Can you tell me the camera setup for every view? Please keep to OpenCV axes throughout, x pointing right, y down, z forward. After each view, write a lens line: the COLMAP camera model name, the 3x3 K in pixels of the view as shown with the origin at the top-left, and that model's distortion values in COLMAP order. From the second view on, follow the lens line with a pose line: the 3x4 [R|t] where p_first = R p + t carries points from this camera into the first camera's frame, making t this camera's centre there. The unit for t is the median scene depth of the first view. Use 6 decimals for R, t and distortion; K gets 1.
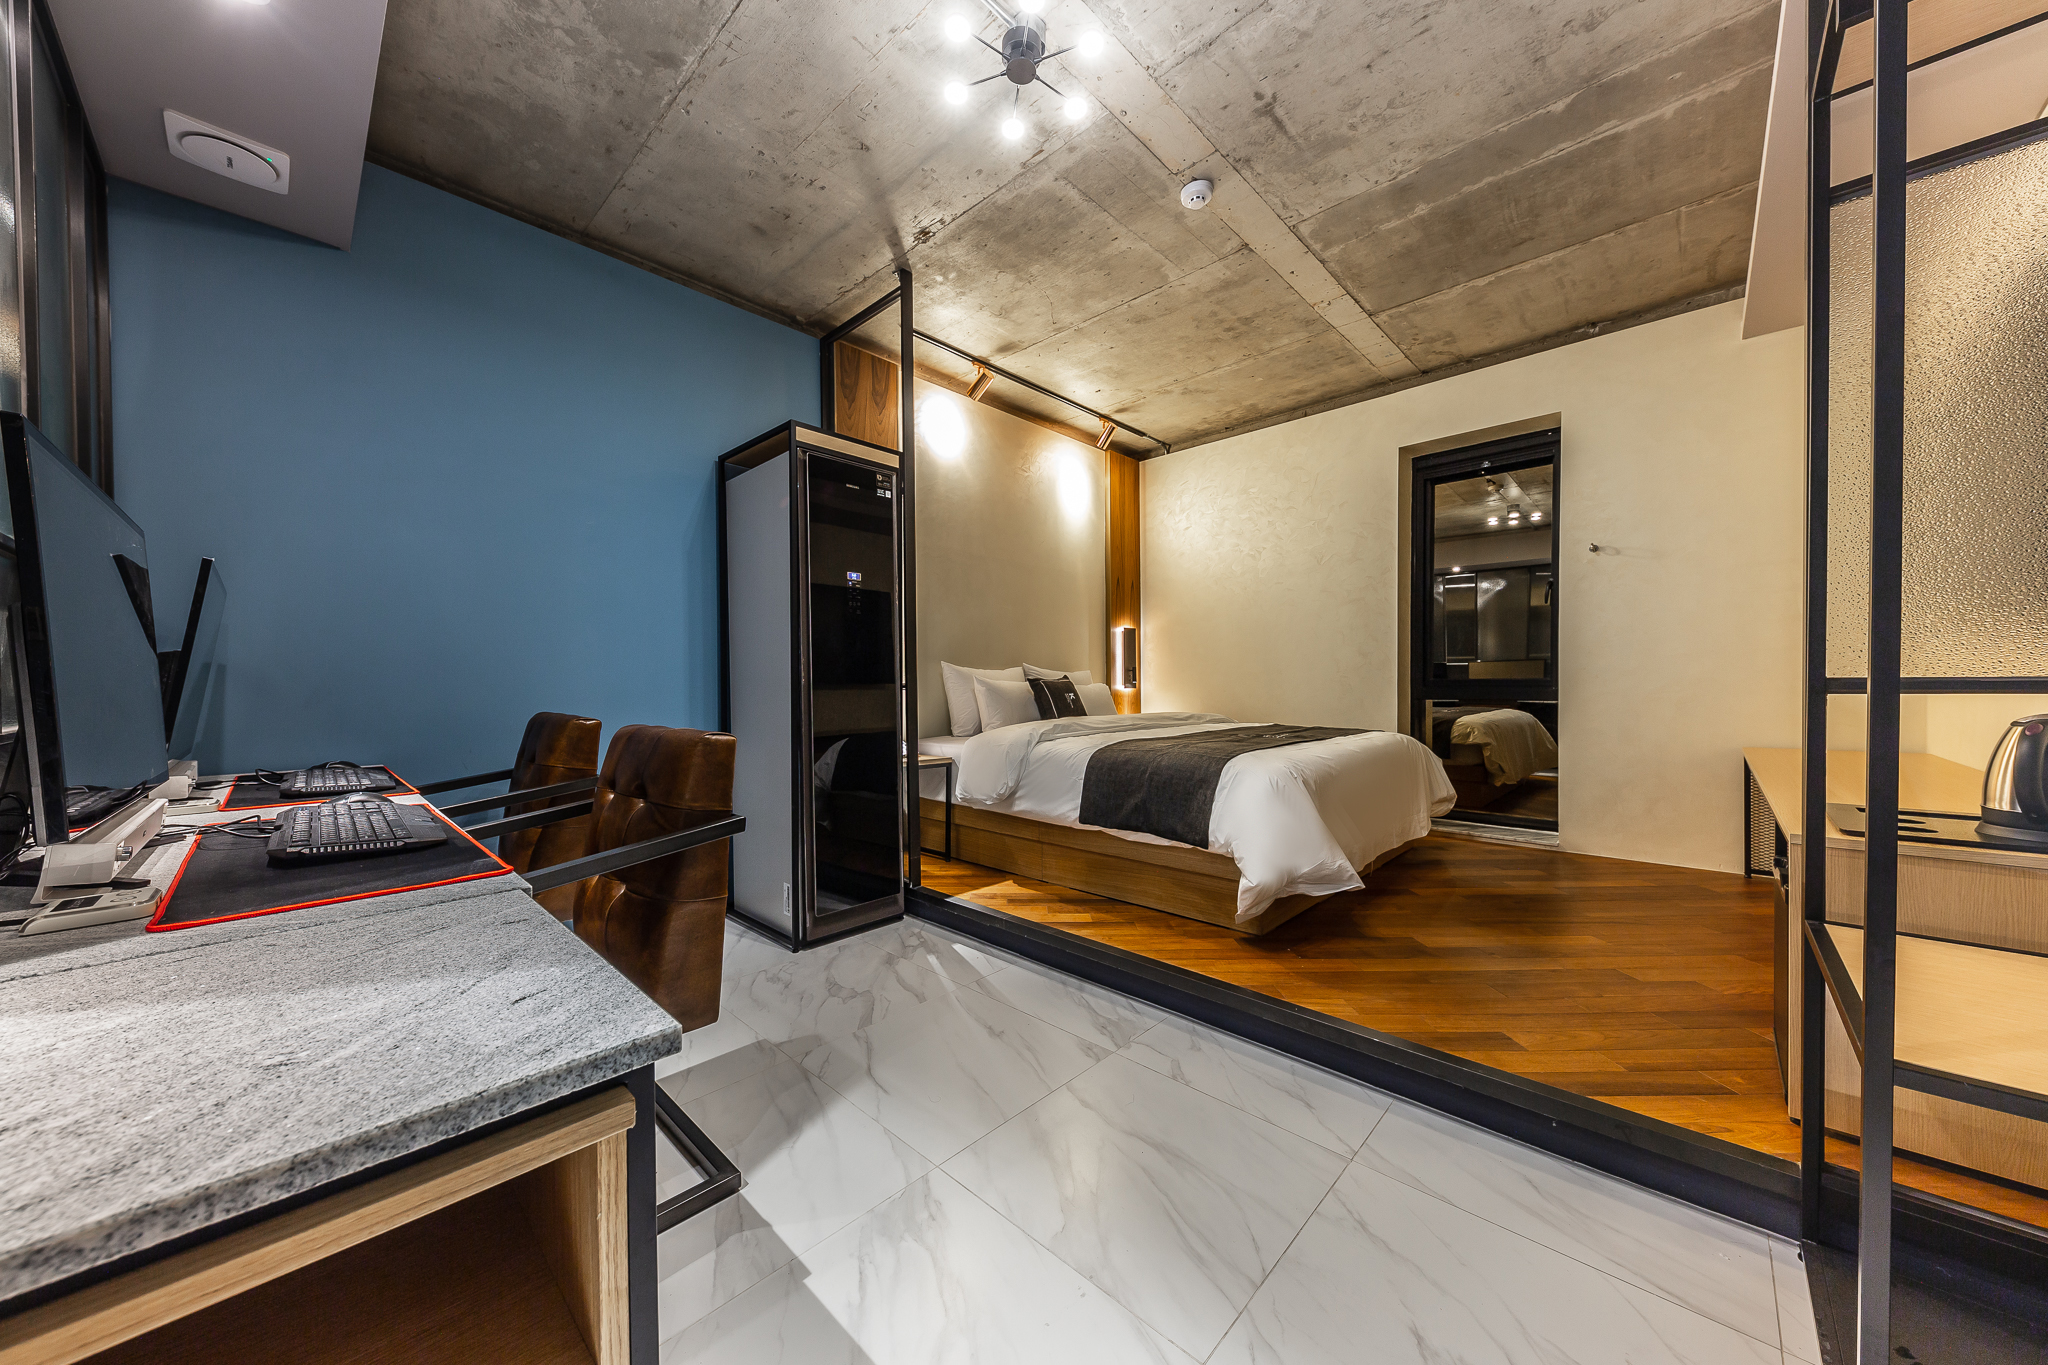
lens RADIAL K [[703.9, 0, 1012.7], [0, 703.9, 691.3], [0, 0, 1]] dist [0.008065, -0.000381]
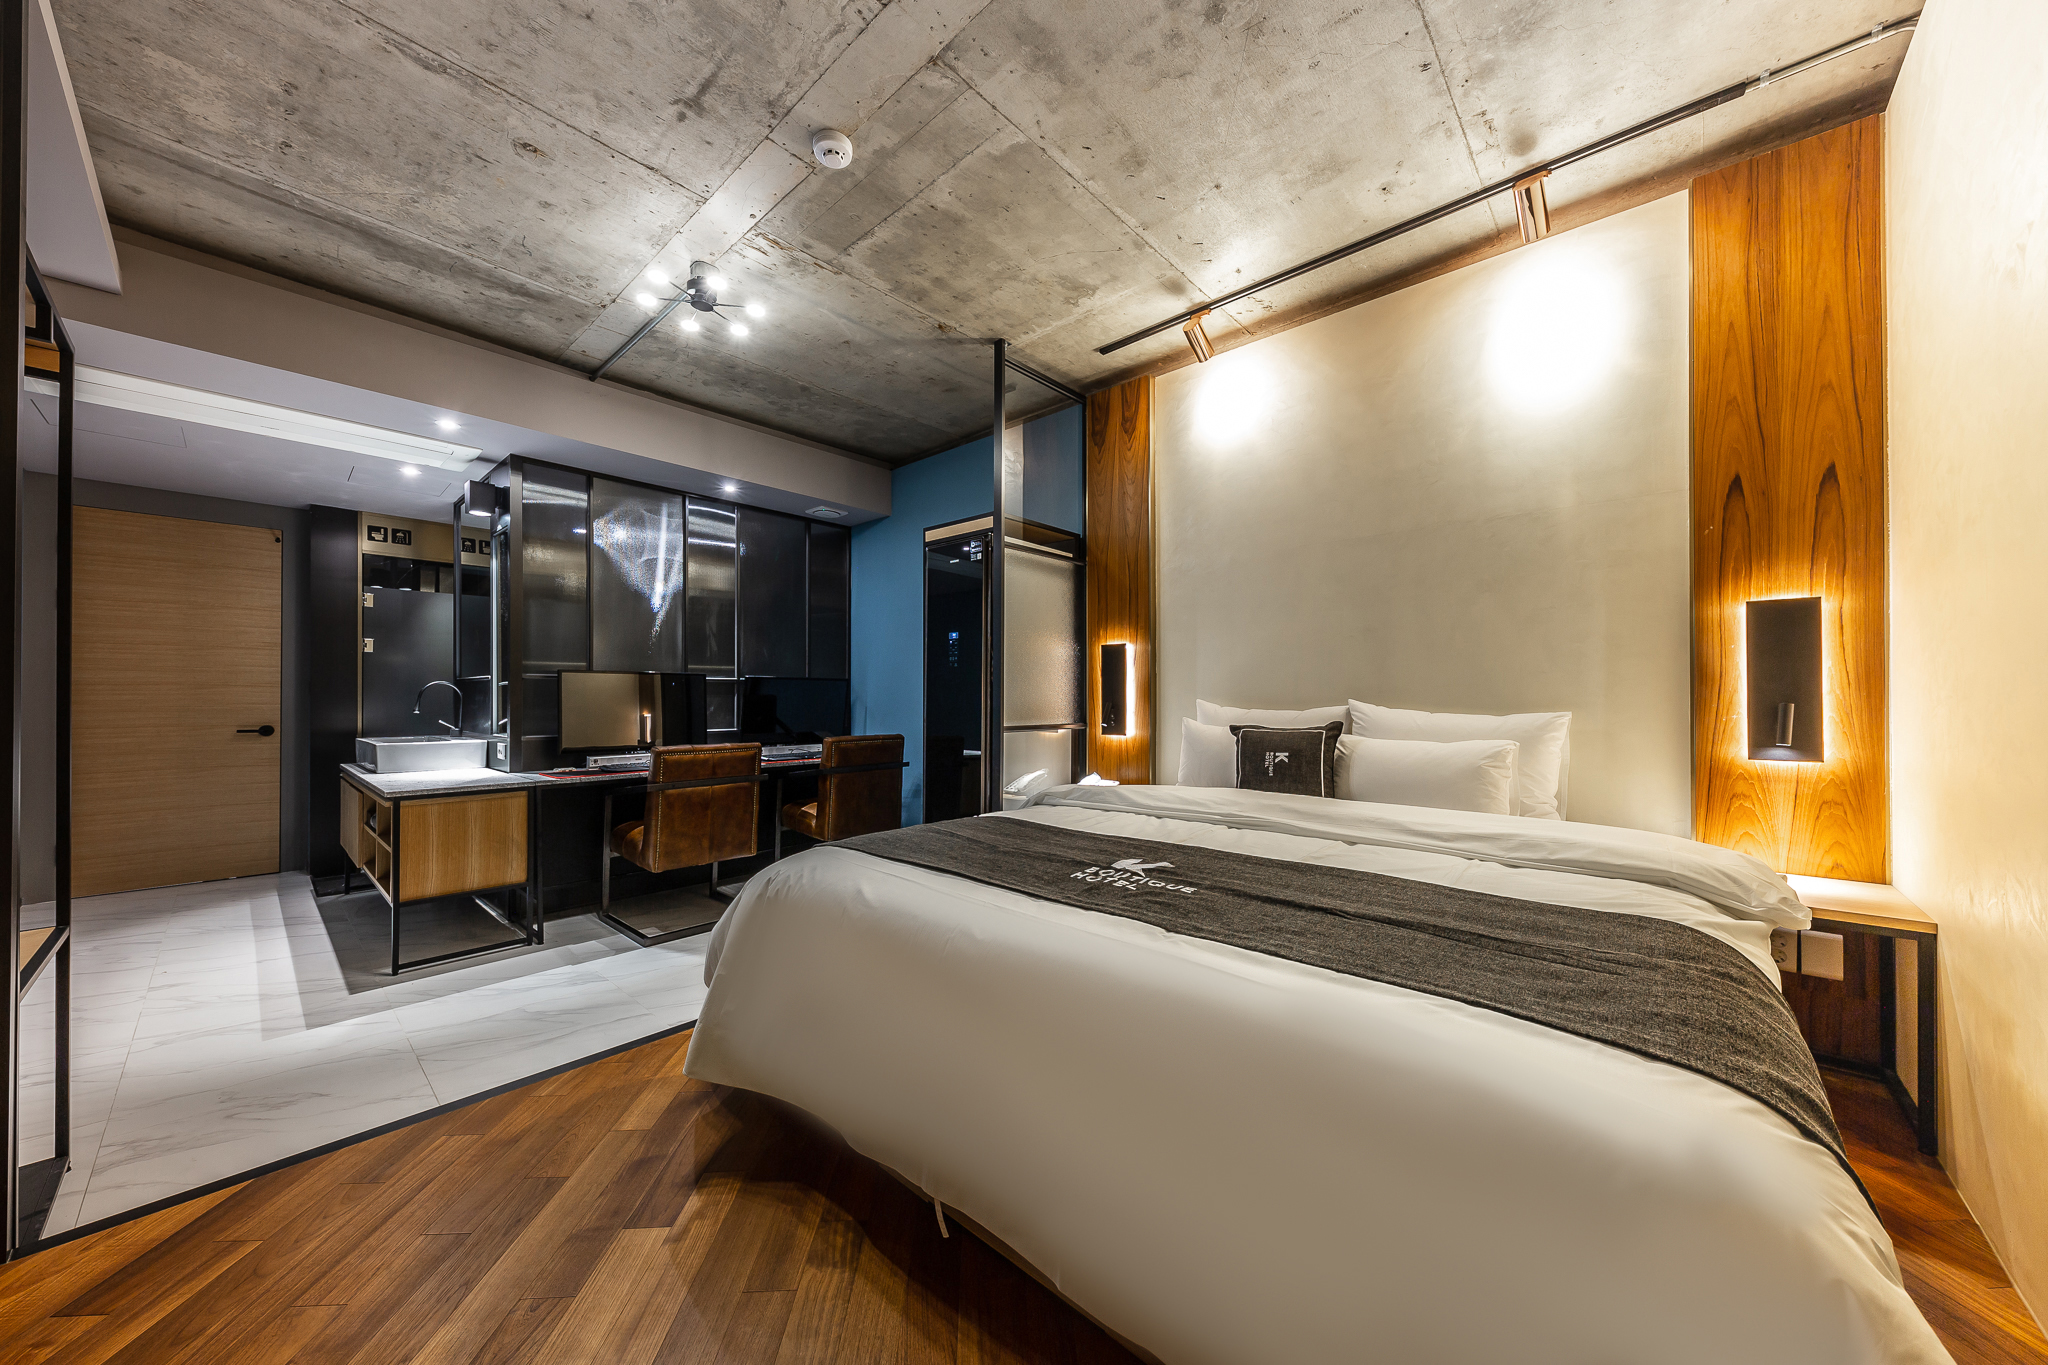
lens RADIAL K [[703.9, 0, 1029.0], [0, 703.9, 688.5], [0, 0, 1]] dist [0.008065, -0.000381]
pose [[0.035393, -0.007210, -0.999347, 1.164965], [-0.010548, 0.999916, -0.007588, -0.077726], [0.999318, 0.010809, 0.035314, 1.292837]]
